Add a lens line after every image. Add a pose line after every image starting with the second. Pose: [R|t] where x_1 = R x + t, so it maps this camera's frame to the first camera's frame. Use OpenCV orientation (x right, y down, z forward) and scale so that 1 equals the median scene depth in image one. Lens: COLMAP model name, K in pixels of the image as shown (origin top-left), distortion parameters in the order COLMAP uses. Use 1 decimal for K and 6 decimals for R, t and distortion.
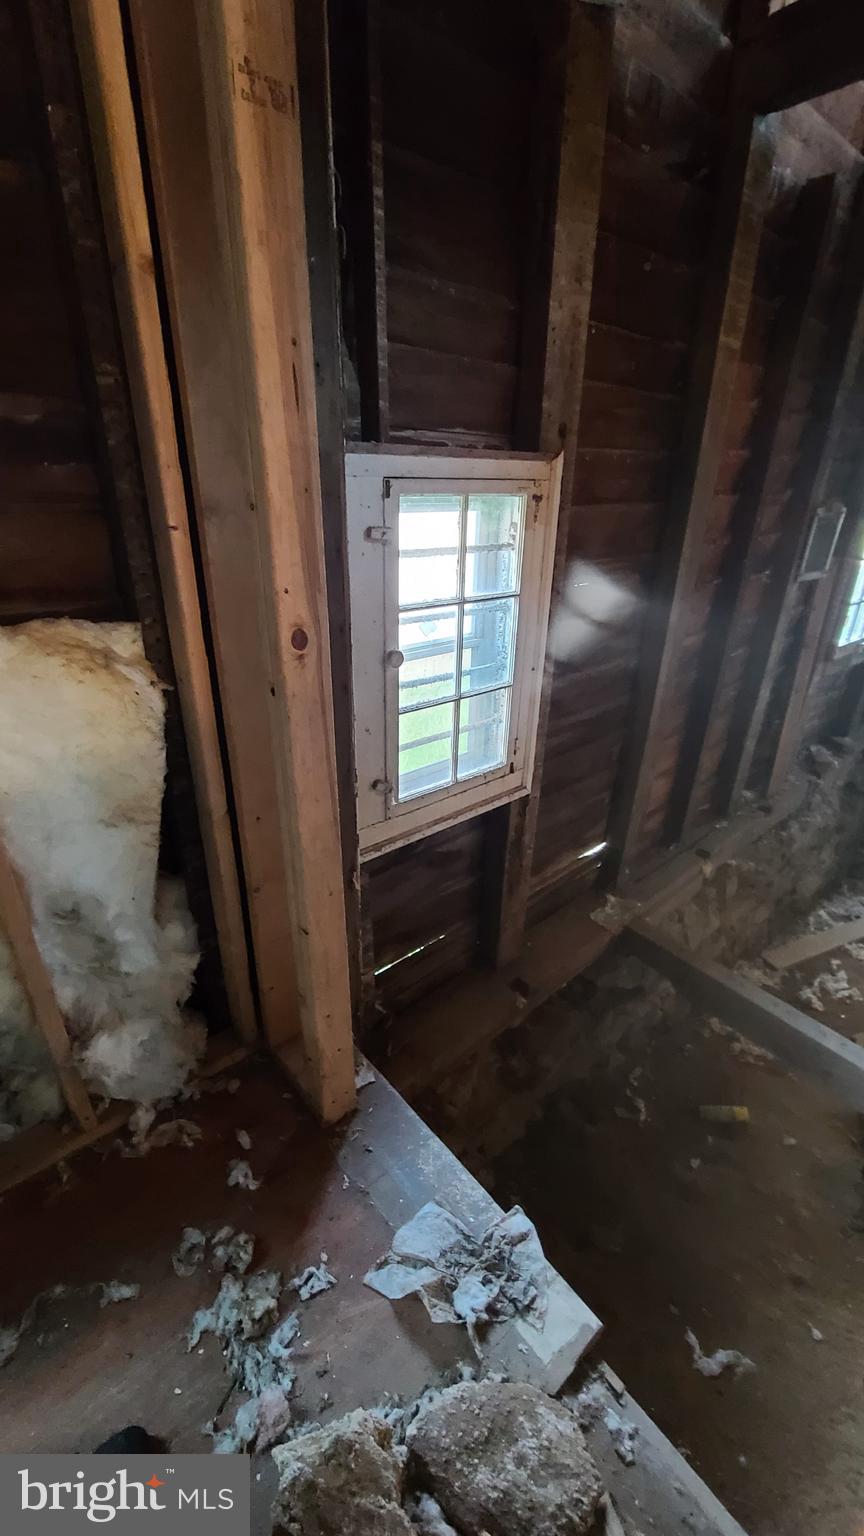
lens RADIAL K [[635.7, 0, 440.1], [0, 635.7, 767.0], [0, 0, 1]] dist [-0.002207, -0.000353]
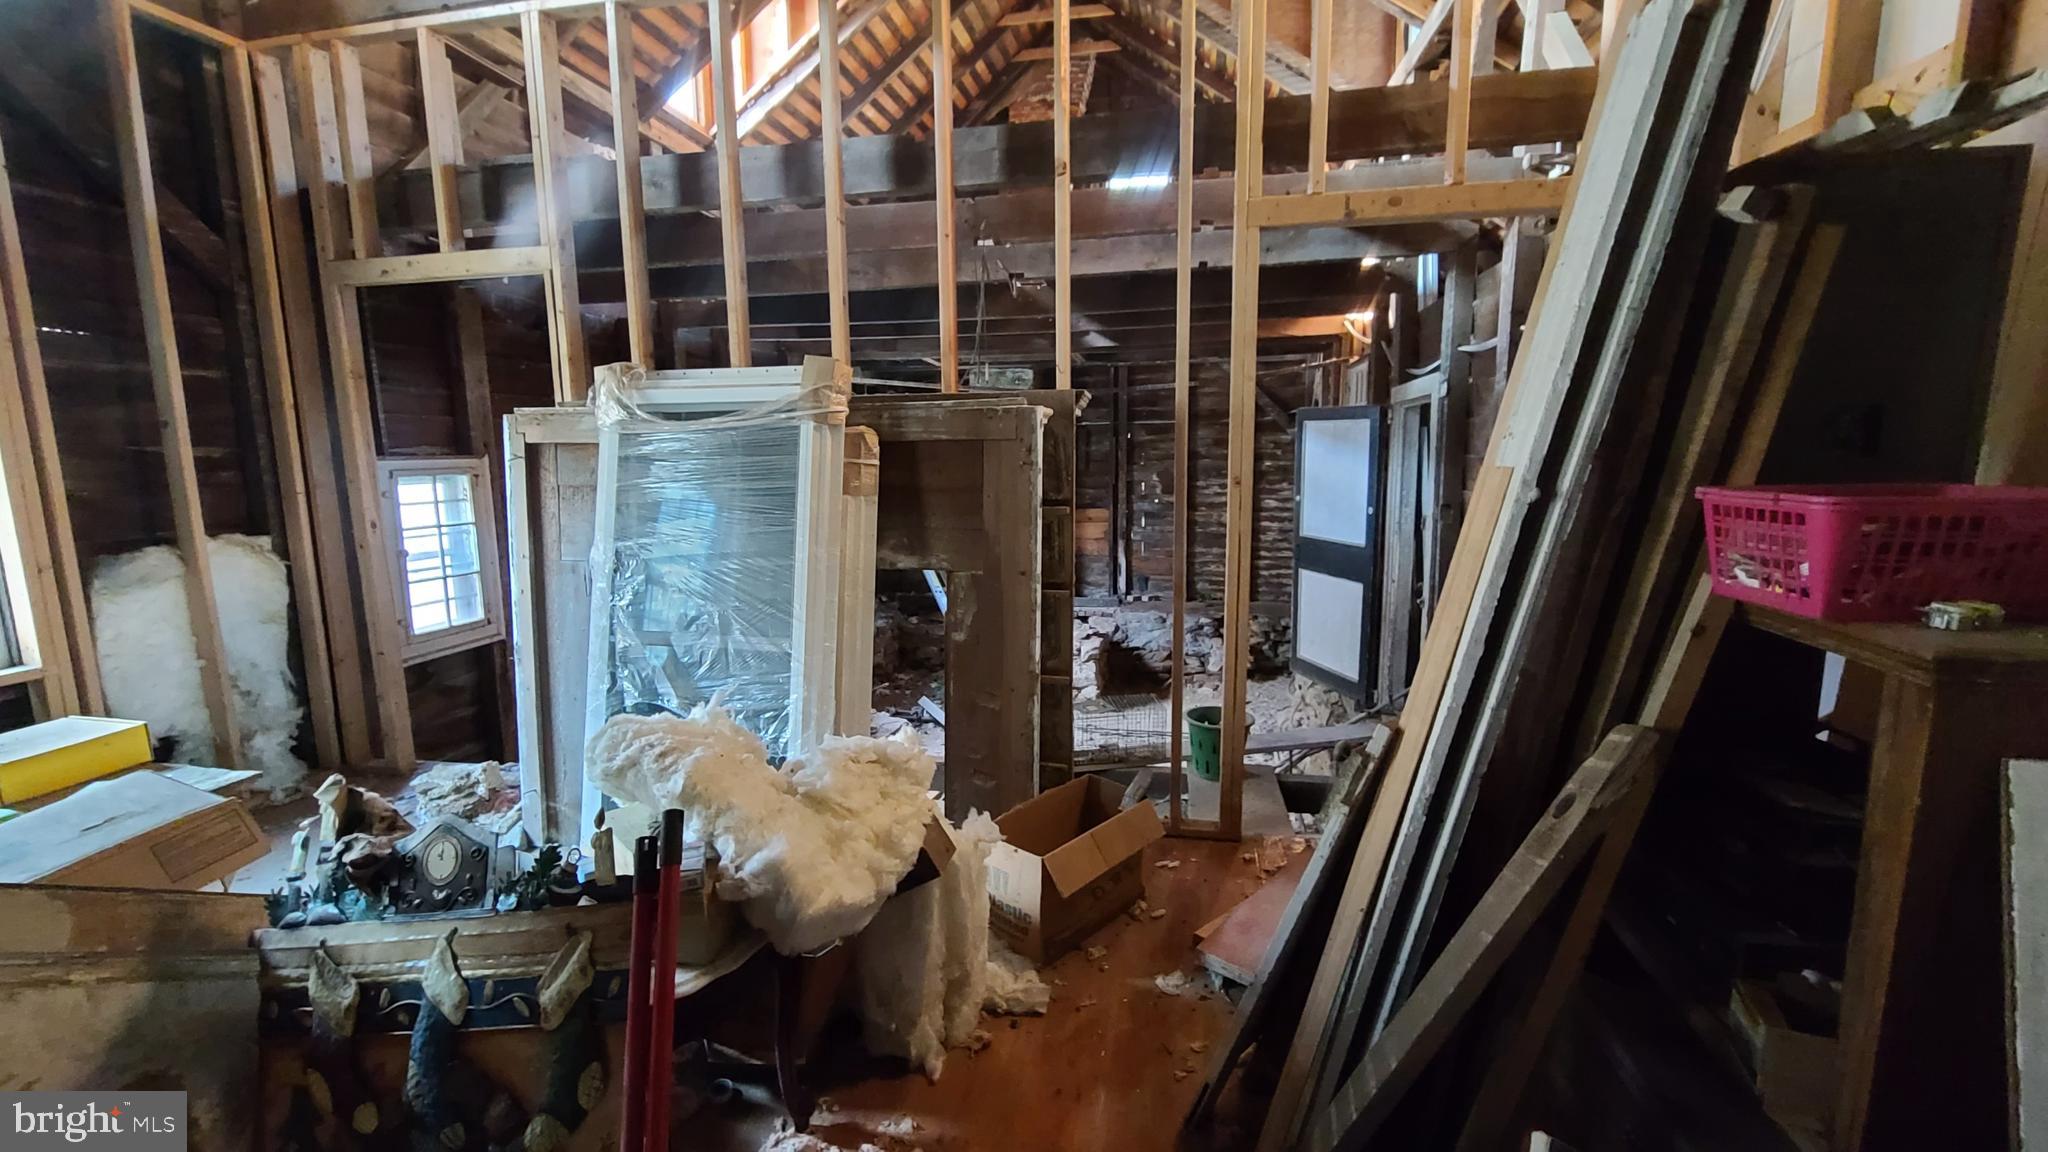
lens RADIAL K [[847.6, 0, 1023.8], [0, 847.6, 572.0], [0, 0, 1]] dist [-0.002207, -0.000353]
pose [[0.785125, -0.123730, 0.606852, -0.125161], [0.290002, 0.939230, -0.183697, 0.715313], [-0.547245, 0.320214, 0.773295, -1.603338]]
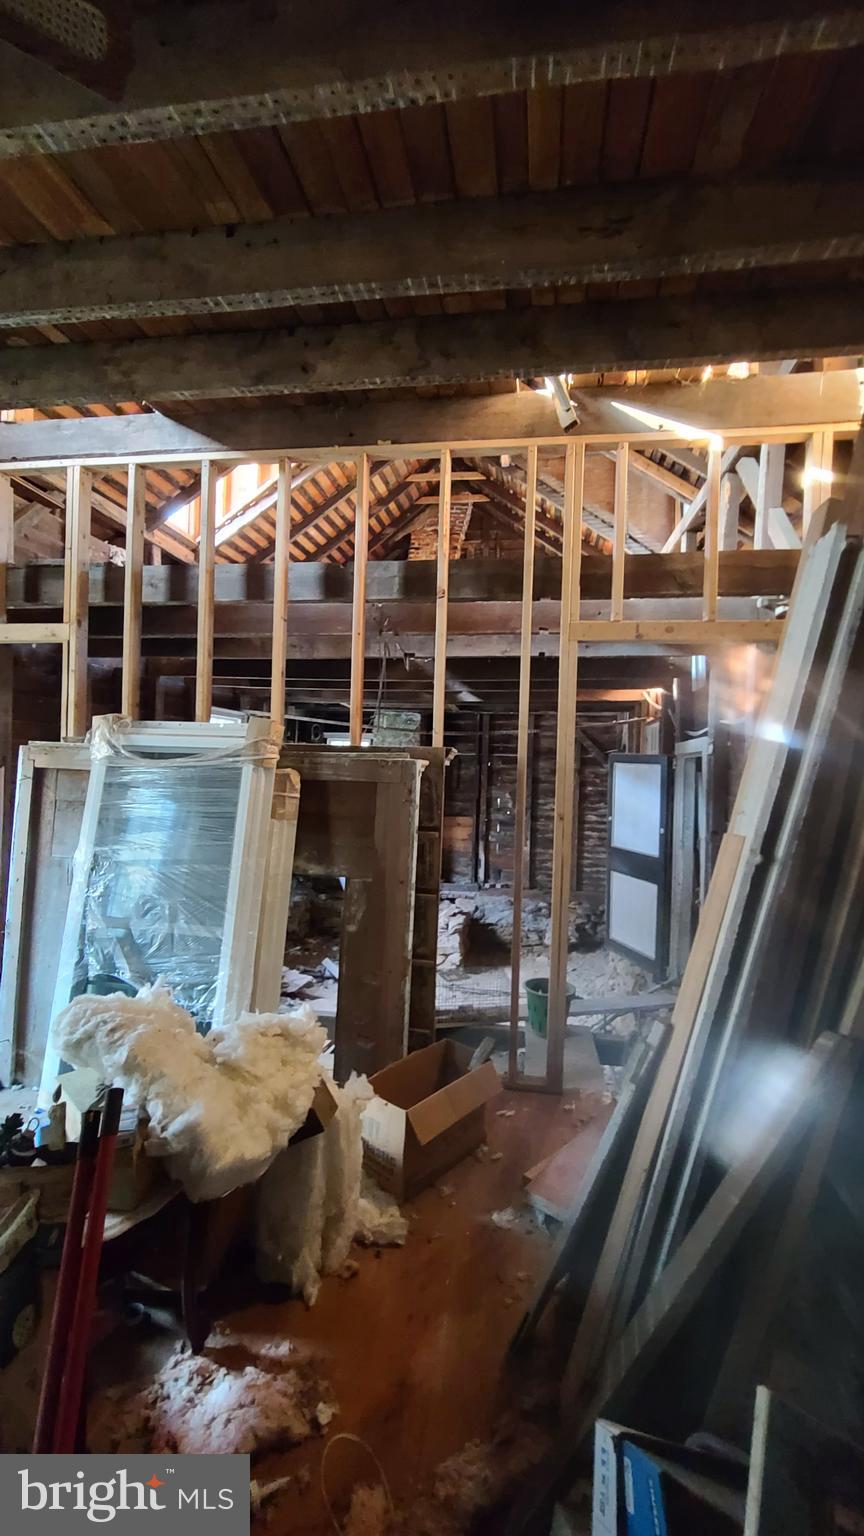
lens RADIAL K [[635.7, 0, 440.1], [0, 635.7, 767.0], [0, 0, 1]] dist [-0.002207, -0.000353]
pose [[0.759098, -0.005937, 0.650949, -0.128431], [0.266313, 0.915285, -0.302210, 0.680553], [-0.594010, 0.402764, 0.696372, -1.646759]]
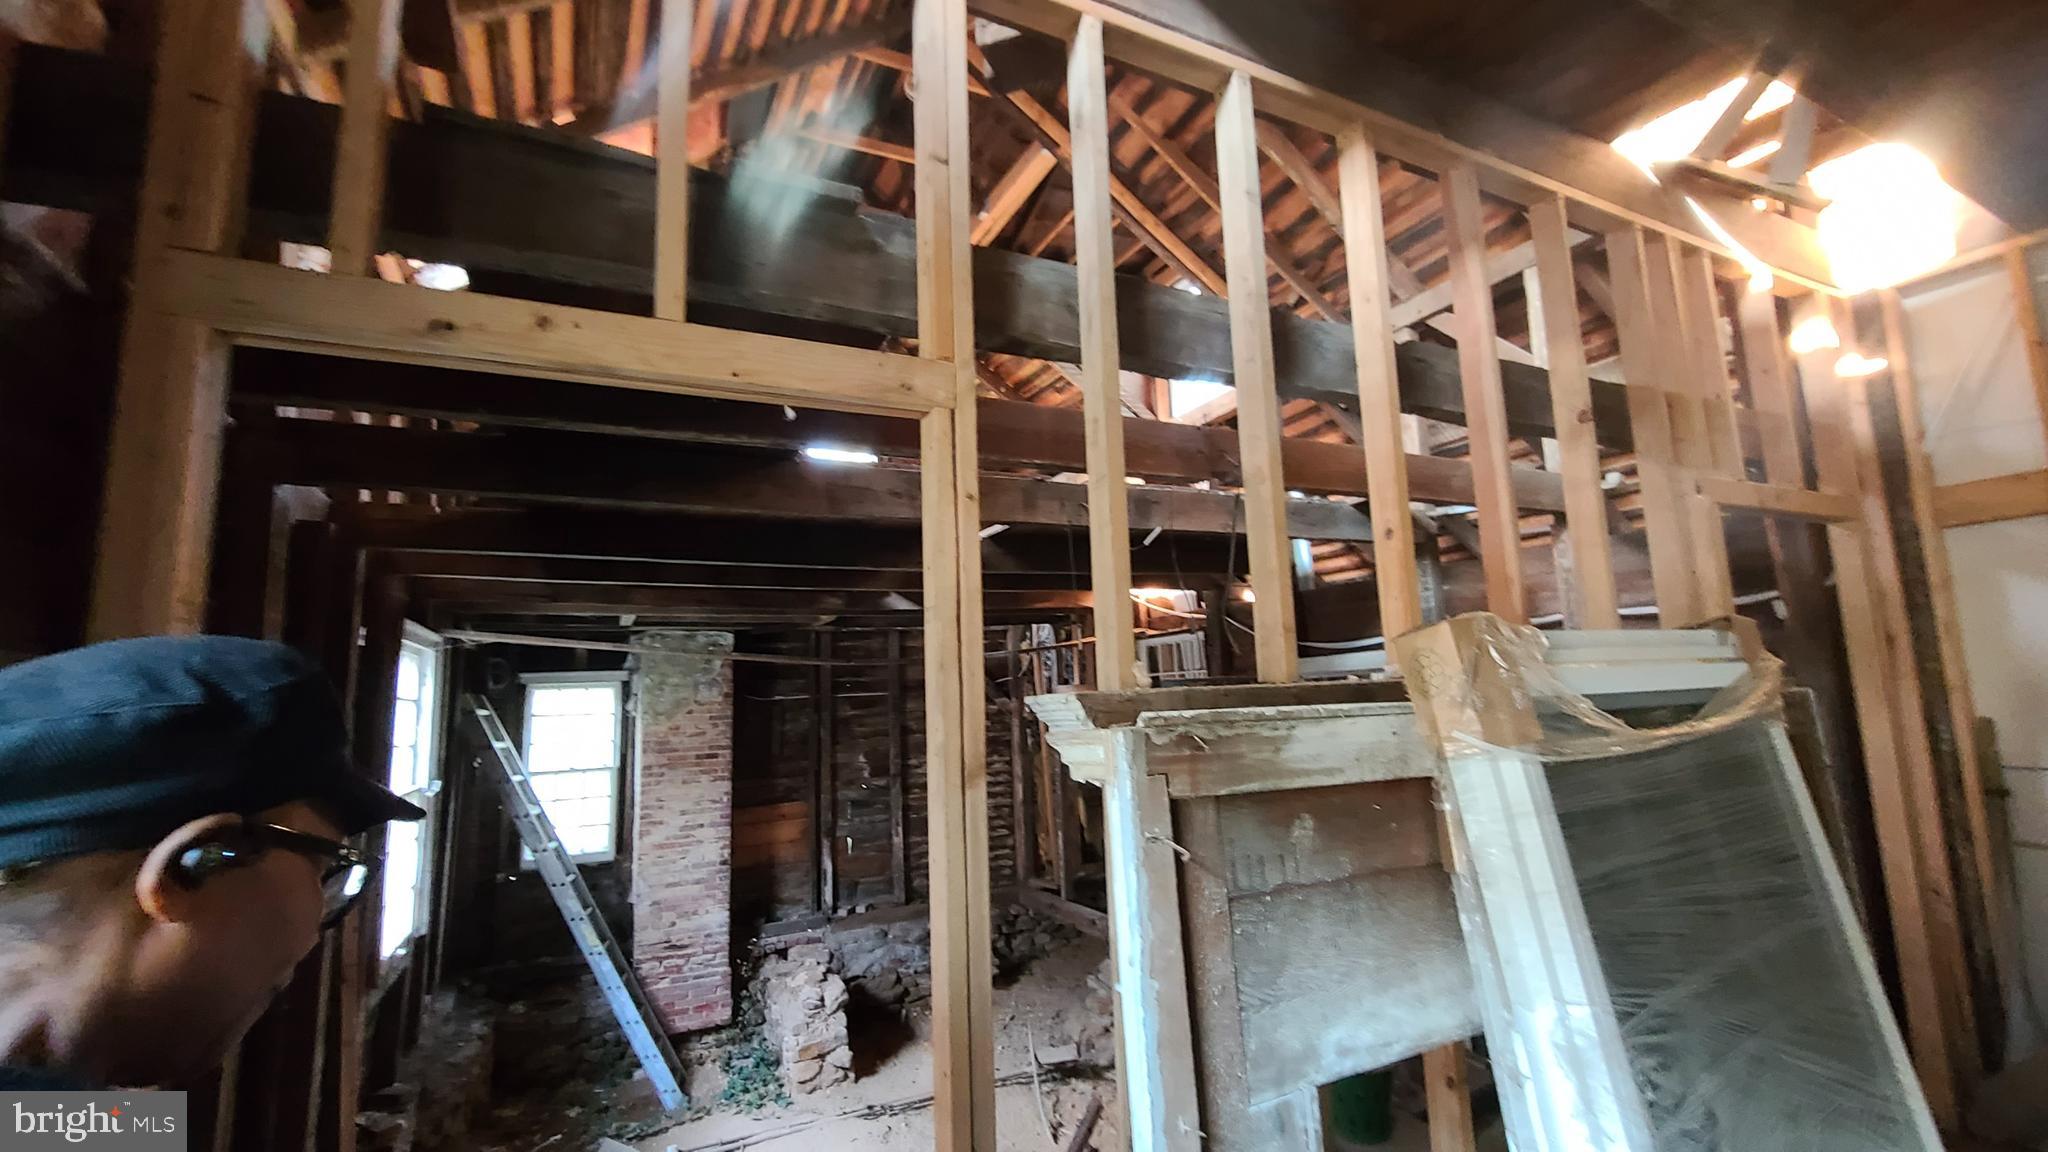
lens RADIAL K [[843.0, 0, 1019.7], [0, 843.0, 569.7], [0, 0, 1]] dist [-0.002417, -0.000373]
pose [[0.238808, 0.109826, 0.964836, -0.465336], [0.456040, 0.864515, -0.211282, -0.058469], [-0.857320, 0.490460, 0.156368, -0.173468]]
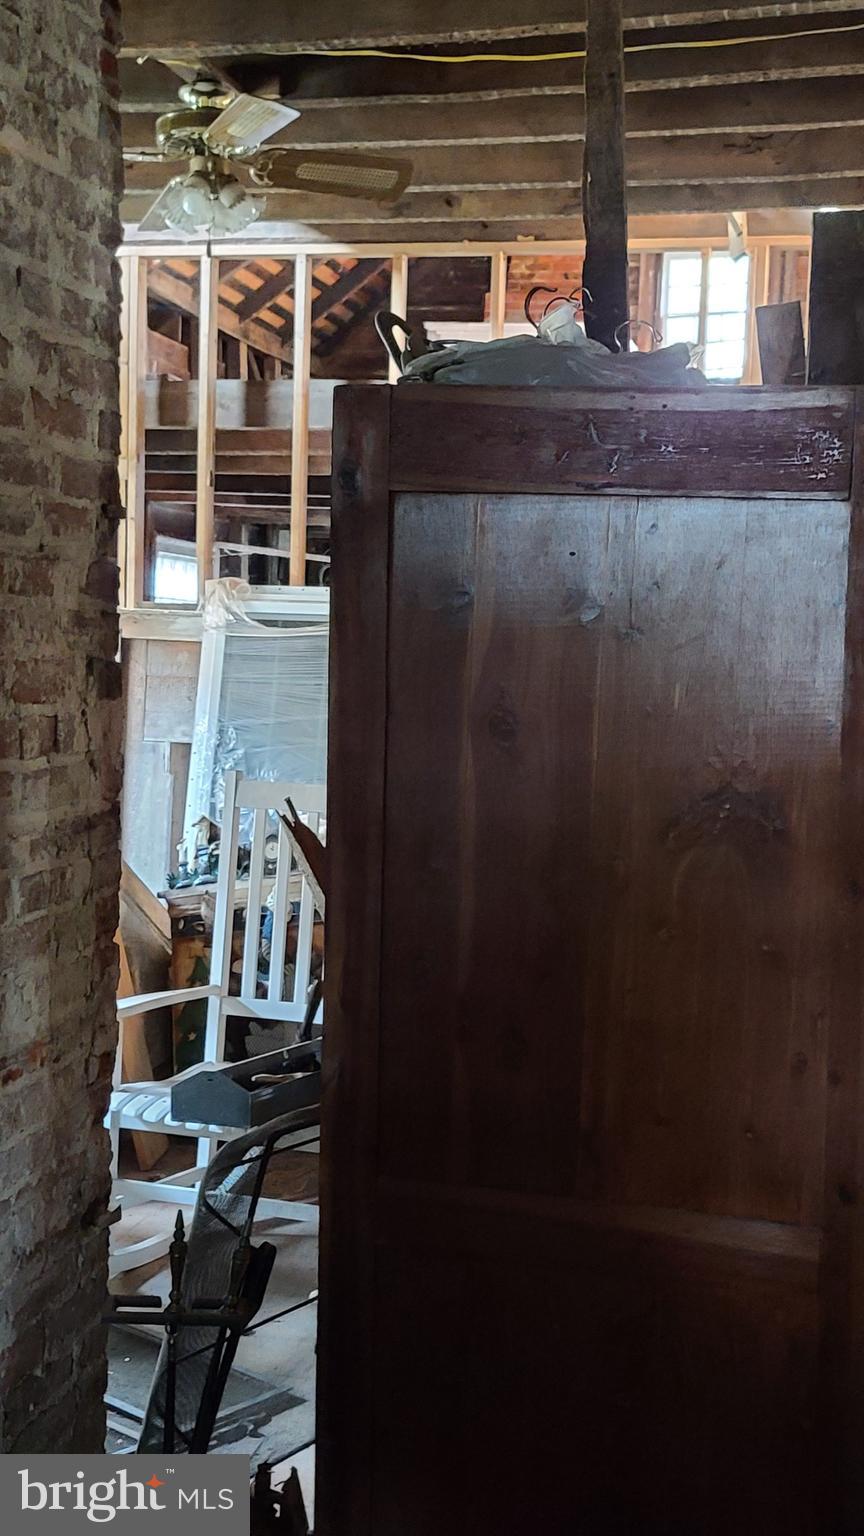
lens RADIAL K [[1778.4, 0, 390.0], [0, 1778.4, 764.3], [0, 0, 1]] dist [0.040162, -0.017951]
pose [[0.823159, -0.040570, 0.566360, -1.405235], [0.235661, 0.931891, -0.275760, 1.301686], [-0.516598, 0.360464, 0.776655, -2.953746]]
